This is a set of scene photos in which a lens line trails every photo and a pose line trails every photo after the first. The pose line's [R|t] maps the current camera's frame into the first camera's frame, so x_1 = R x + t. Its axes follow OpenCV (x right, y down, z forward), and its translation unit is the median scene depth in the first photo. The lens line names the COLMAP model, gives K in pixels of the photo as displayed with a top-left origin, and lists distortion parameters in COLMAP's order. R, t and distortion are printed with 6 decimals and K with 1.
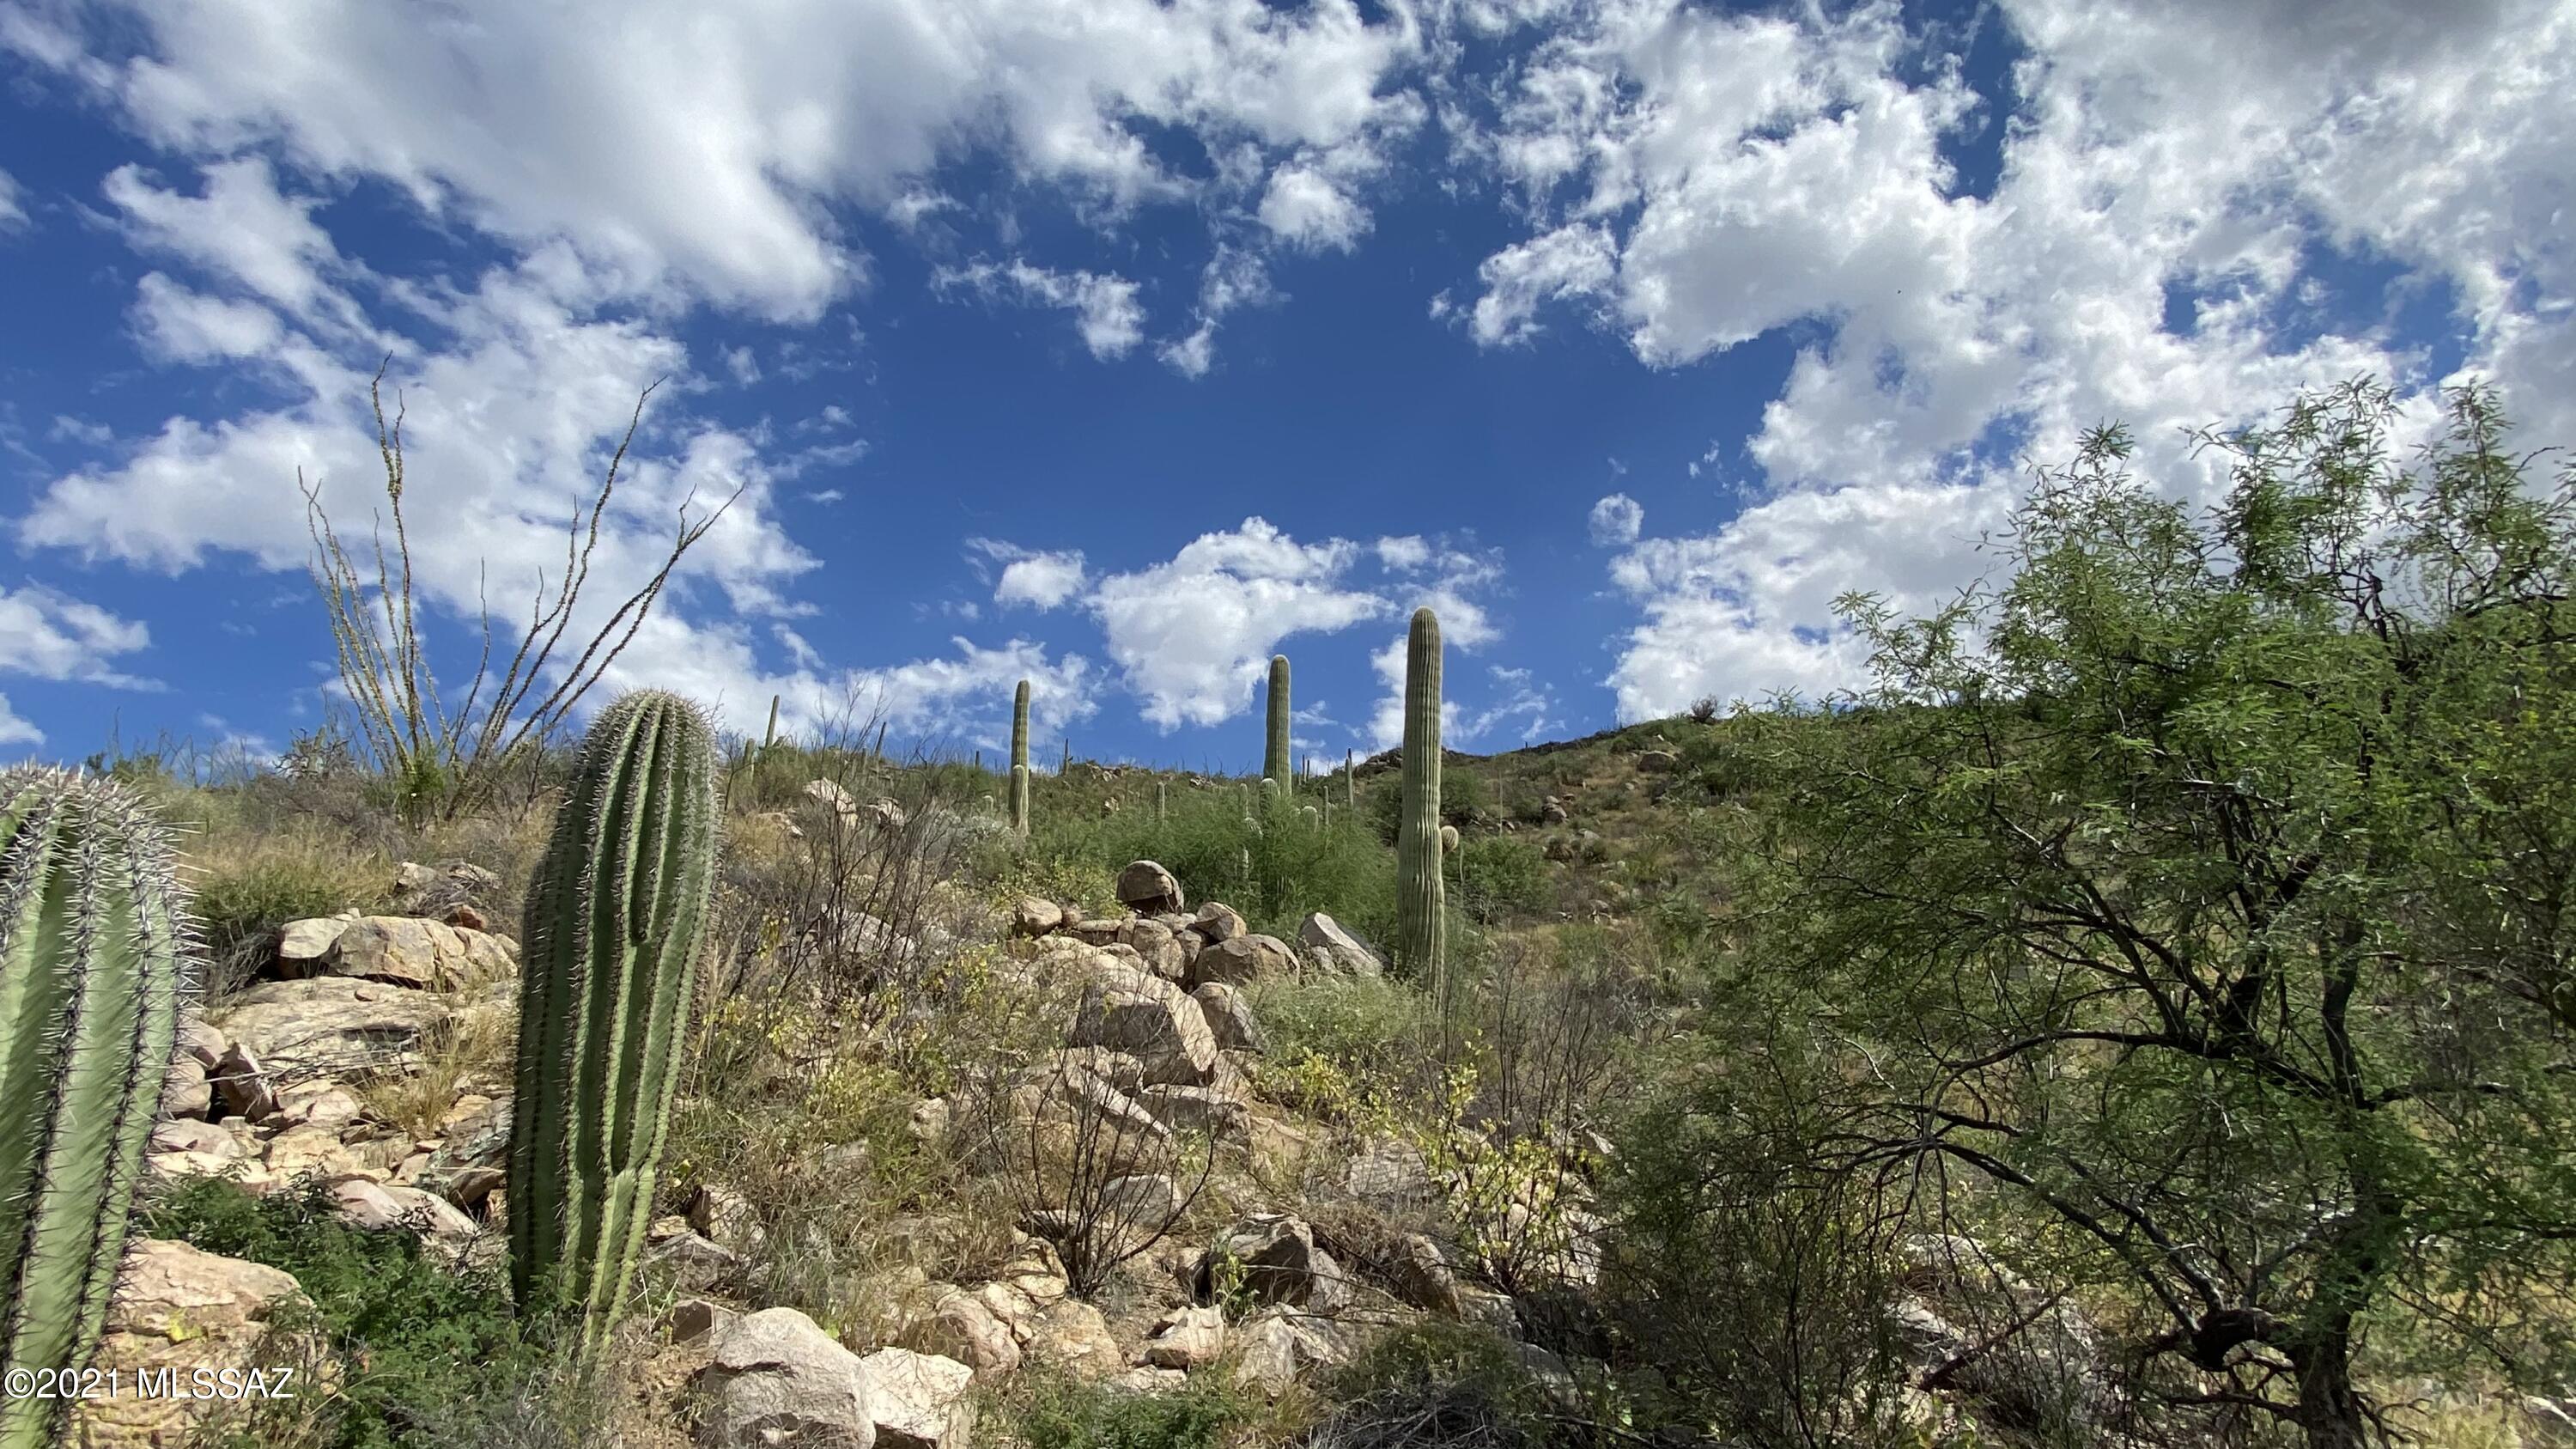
lens RADIAL K [[1282.4, 0, 1288.0], [0, 1282.4, 724.5], [0, 0, 1]] dist [0.070673, -0.070482]
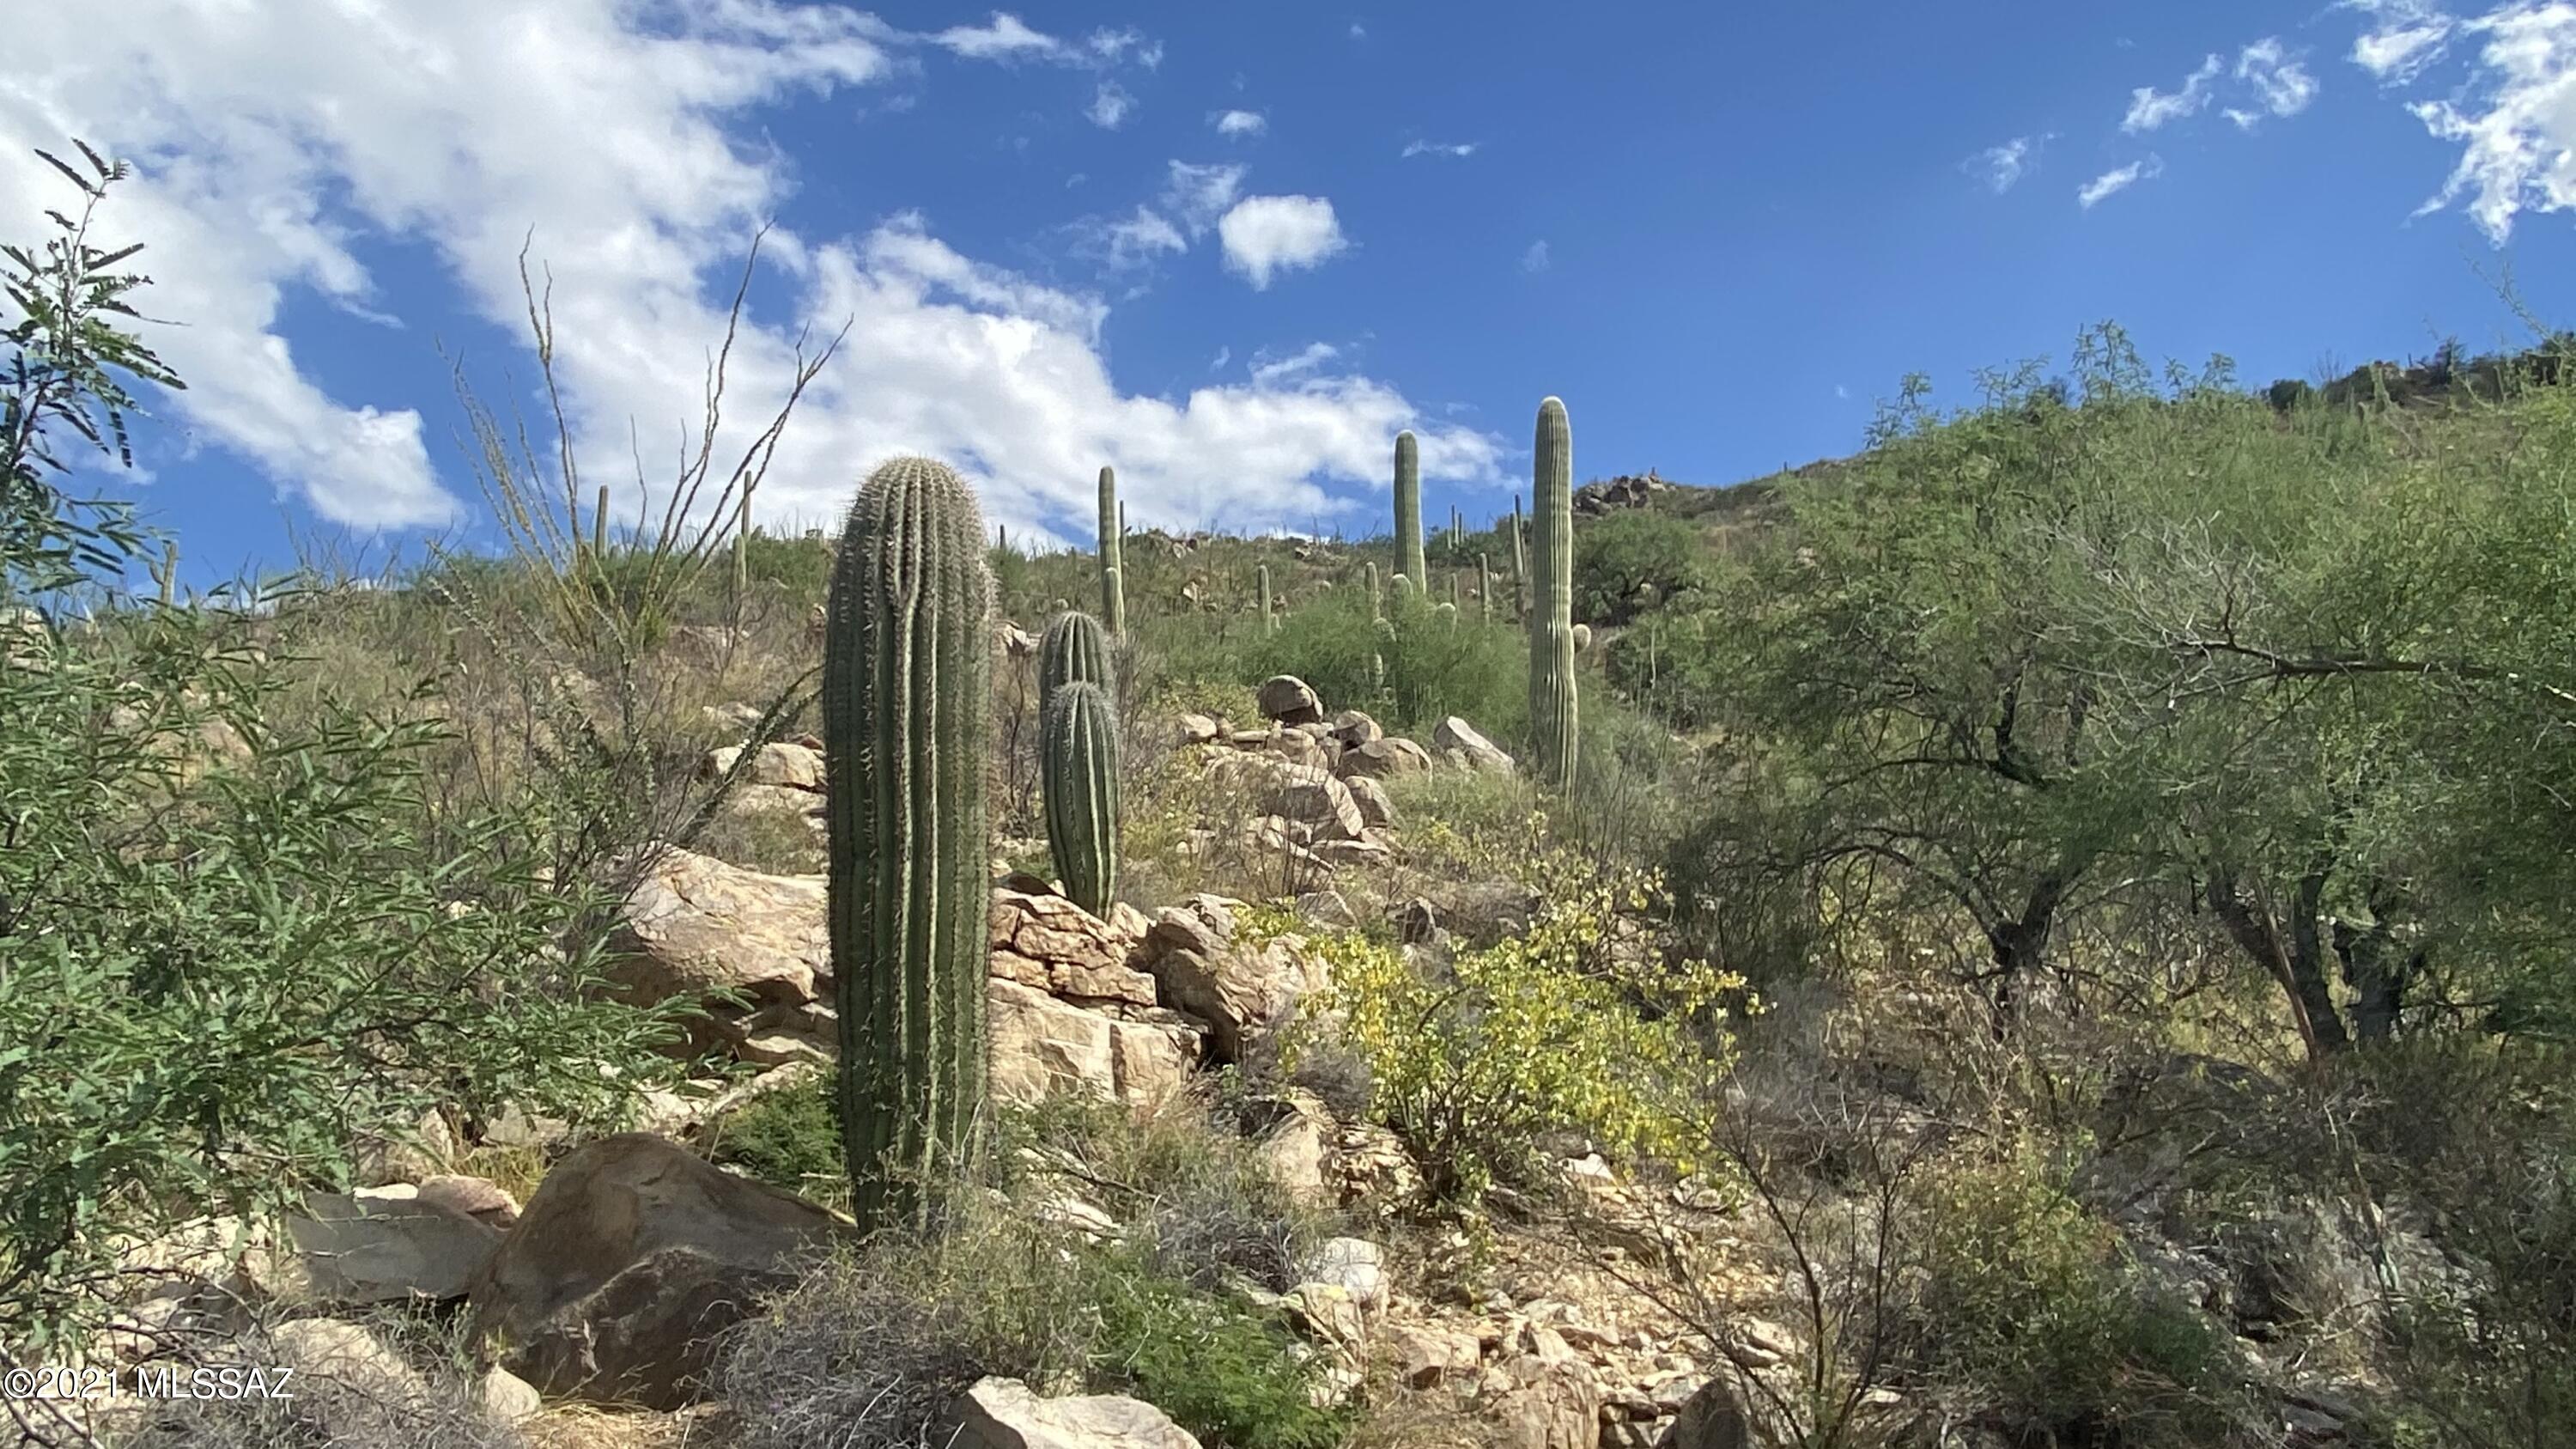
lens RADIAL K [[1897.5, 0, 1288.0], [0, 1897.5, 724.5], [0, 0, 1]] dist [0.151726, -0.231713]
pose [[0.995539, -0.047765, -0.081362, 0.019710], [0.058774, 0.988575, 0.138798, -0.076794], [0.073803, -0.142961, 0.986973, -0.596730]]
